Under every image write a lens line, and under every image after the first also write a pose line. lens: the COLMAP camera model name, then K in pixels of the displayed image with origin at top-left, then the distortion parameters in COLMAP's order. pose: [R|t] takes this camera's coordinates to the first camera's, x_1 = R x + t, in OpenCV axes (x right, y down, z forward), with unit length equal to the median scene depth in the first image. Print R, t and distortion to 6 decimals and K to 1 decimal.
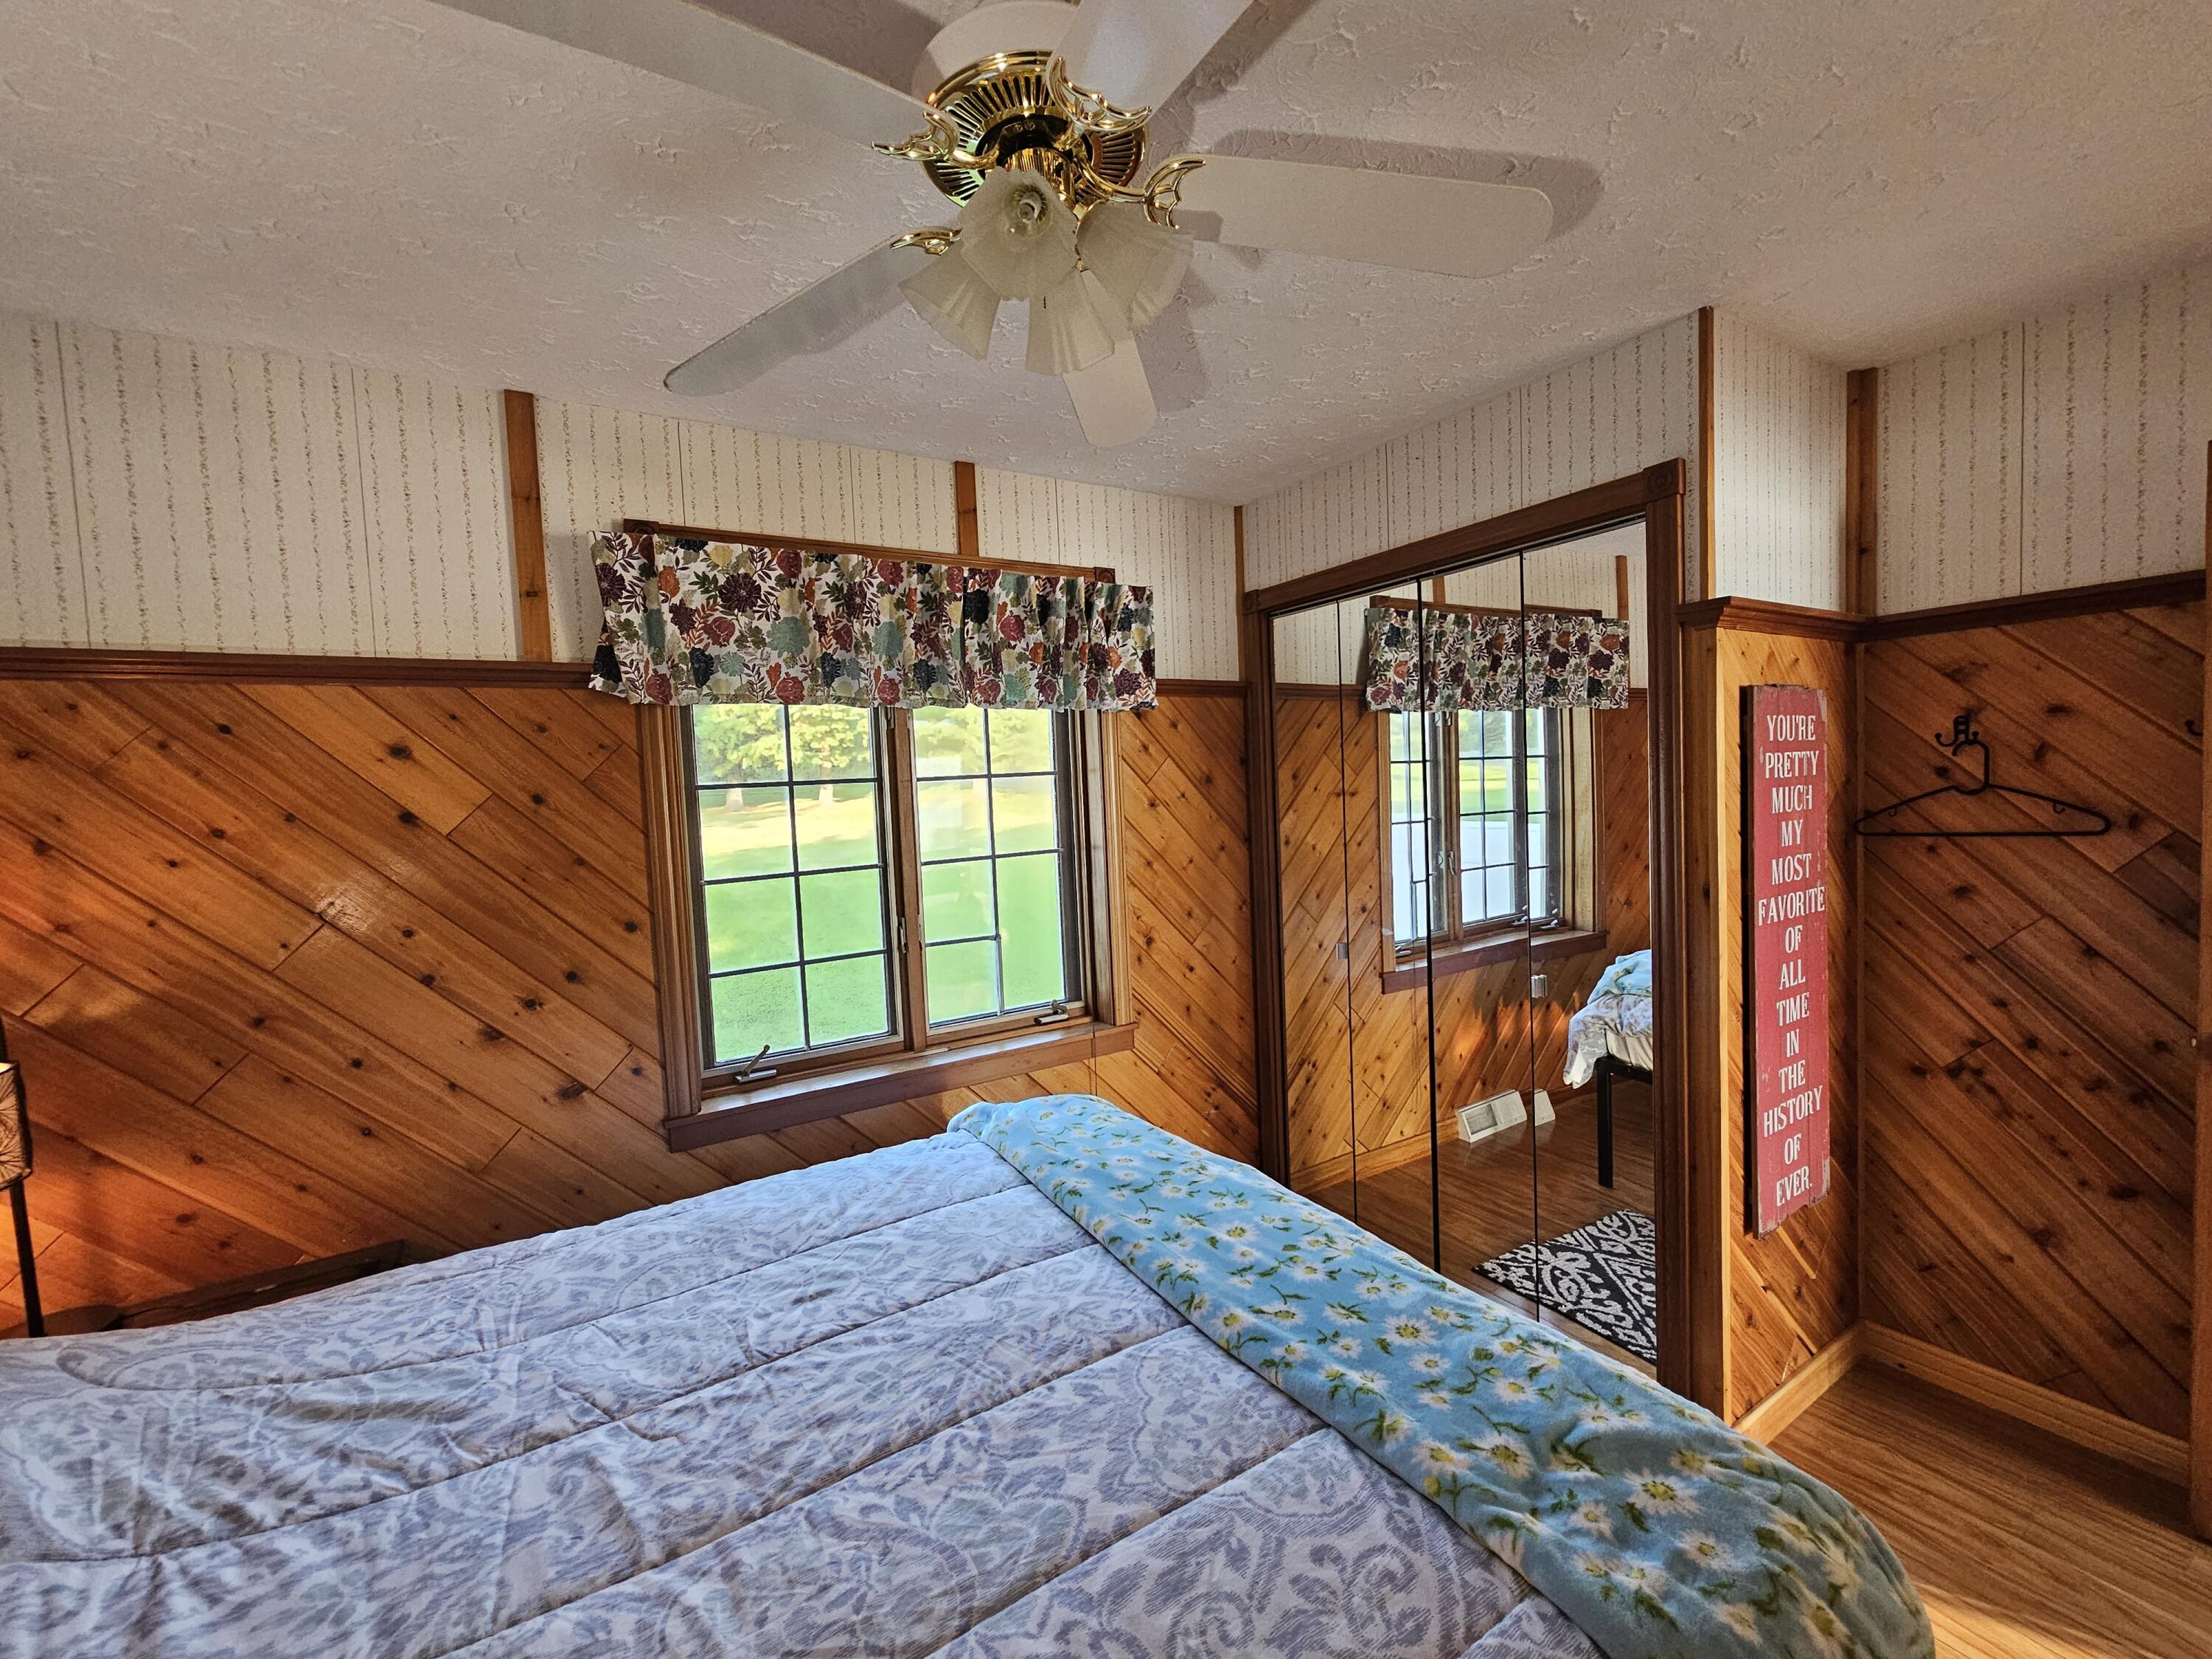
lens RADIAL K [[904.0, 0, 1110.3], [0, 904.0, 830.0], [0, 0, 1]] dist [-0.001973, 0.000090]
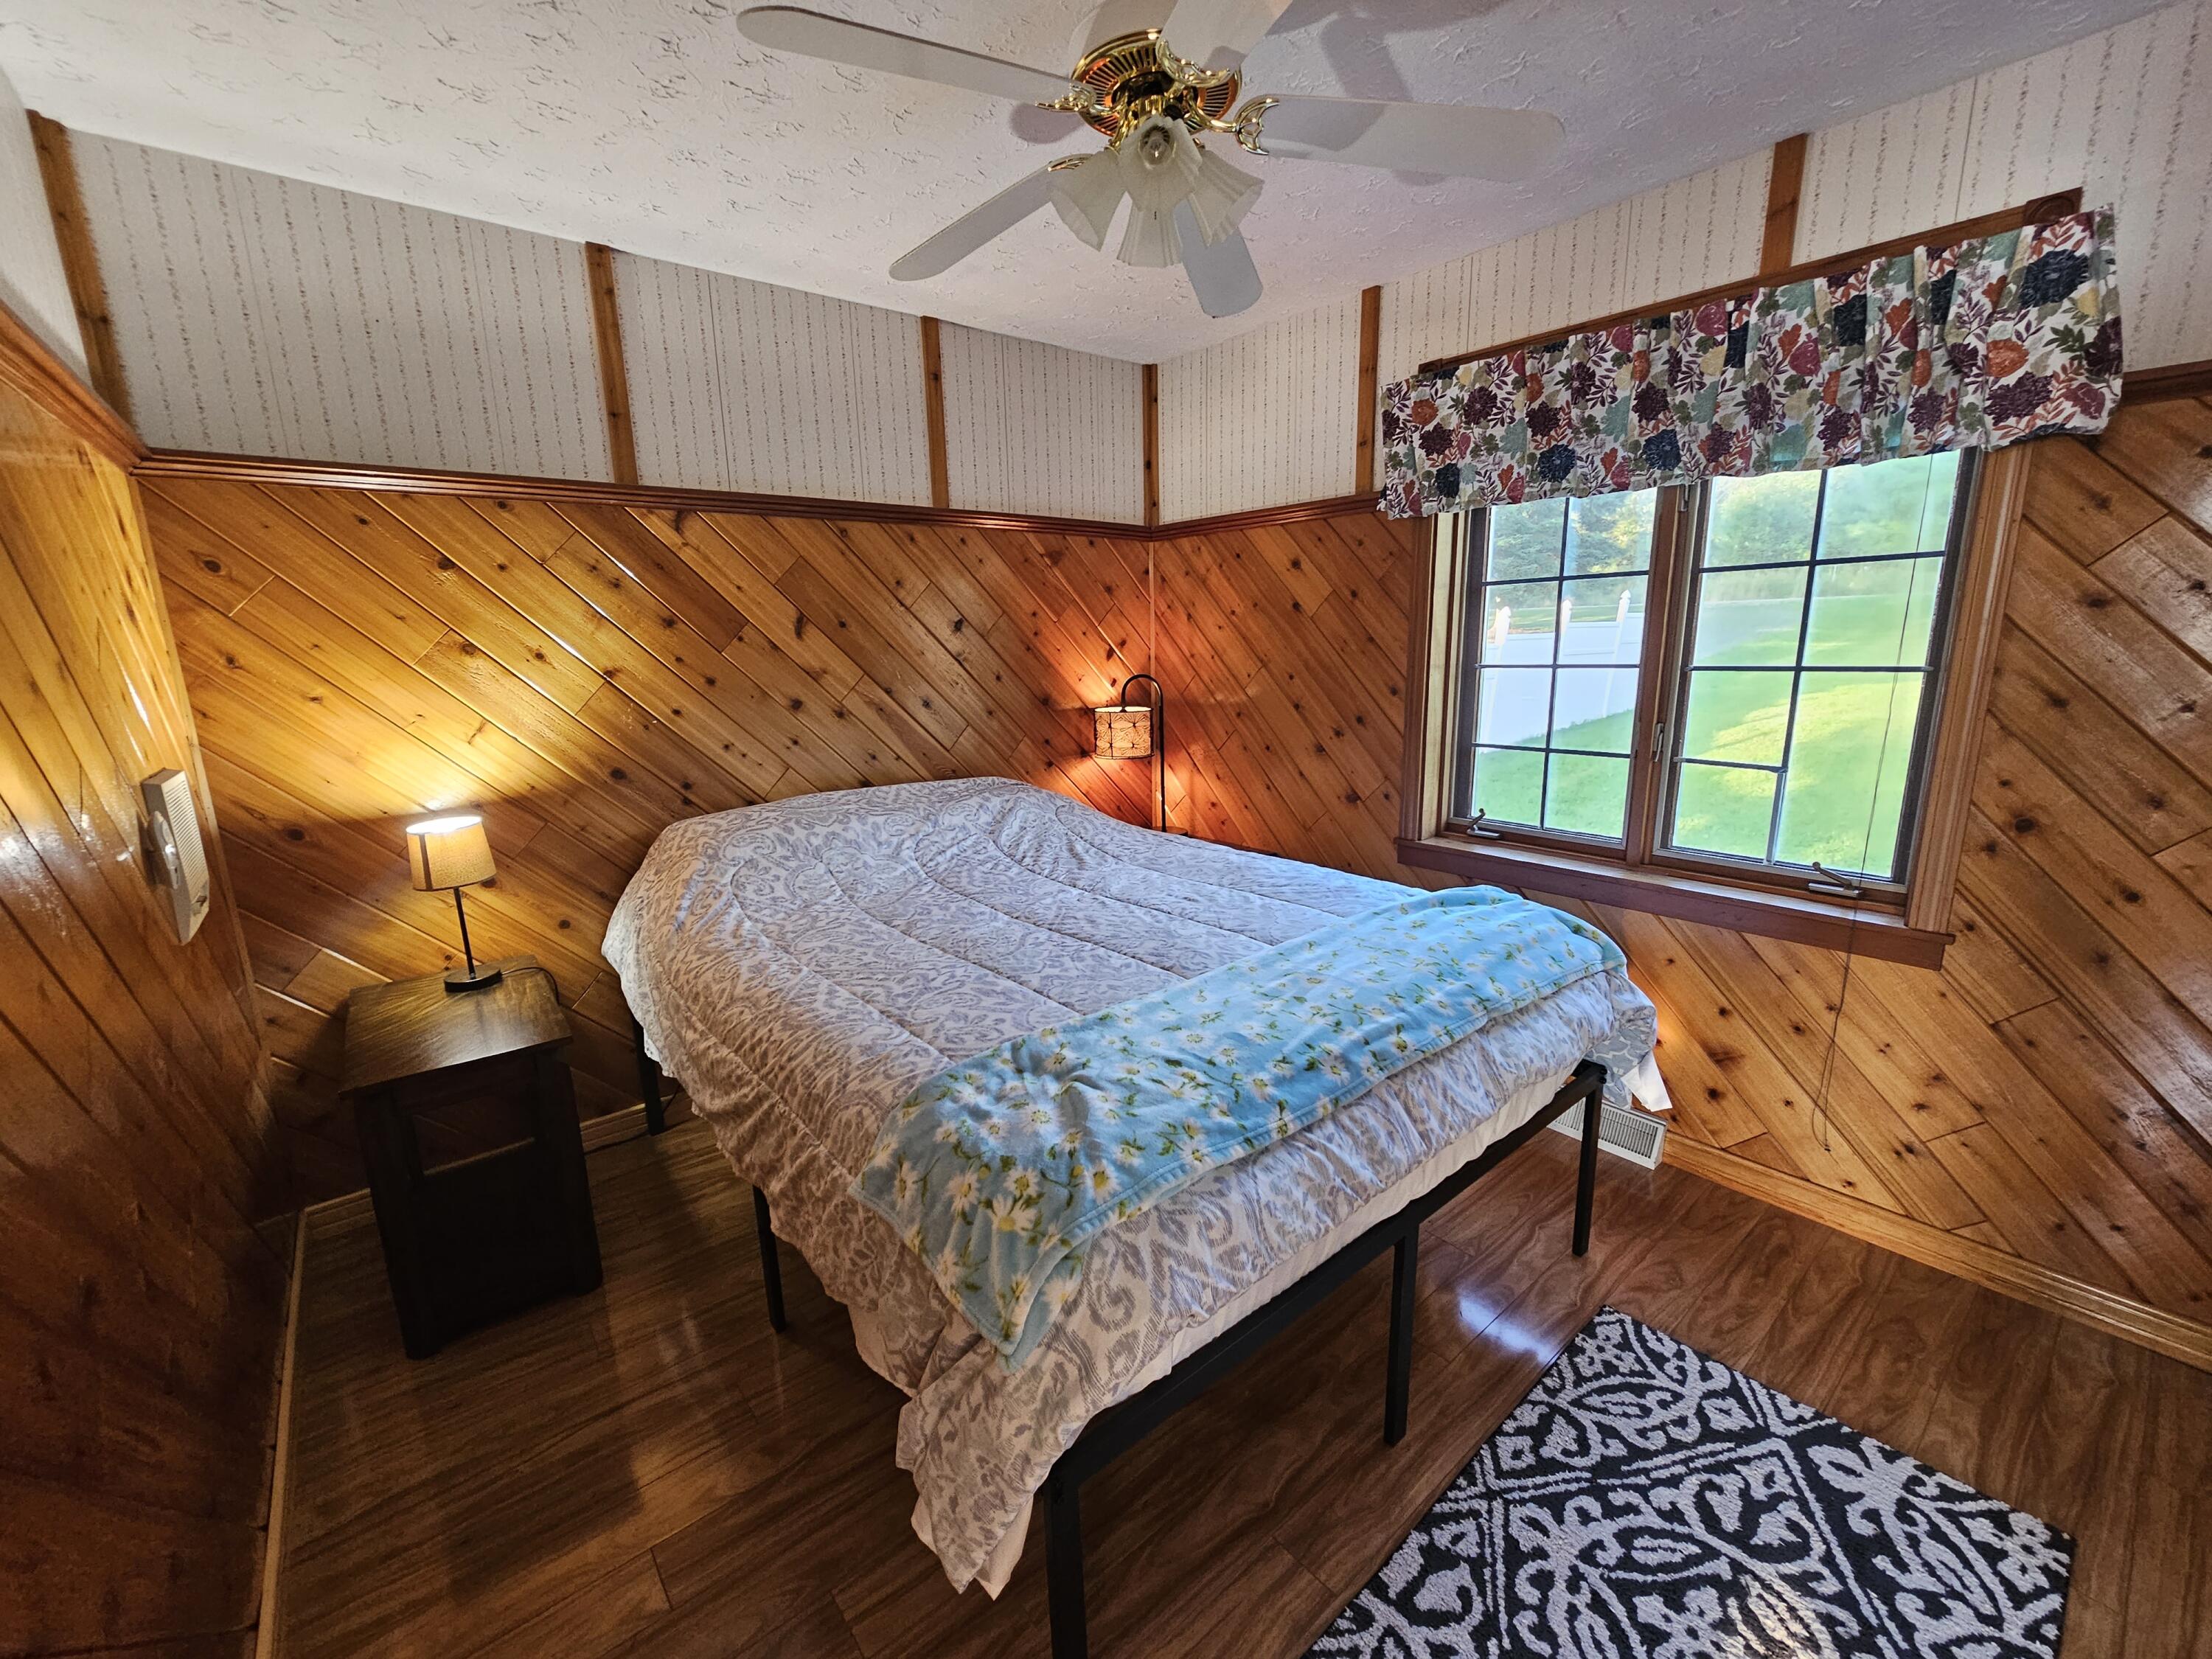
lens RADIAL K [[904.0, 0, 1110.3], [0, 904.0, 830.0], [0, 0, 1]] dist [-0.001973, 0.000090]
pose [[0.140065, 0.245735, -0.959164, 0.768184], [-0.036363, 0.969337, 0.243031, -0.004814], [0.989474, 0.000837, 0.144706, 0.386992]]
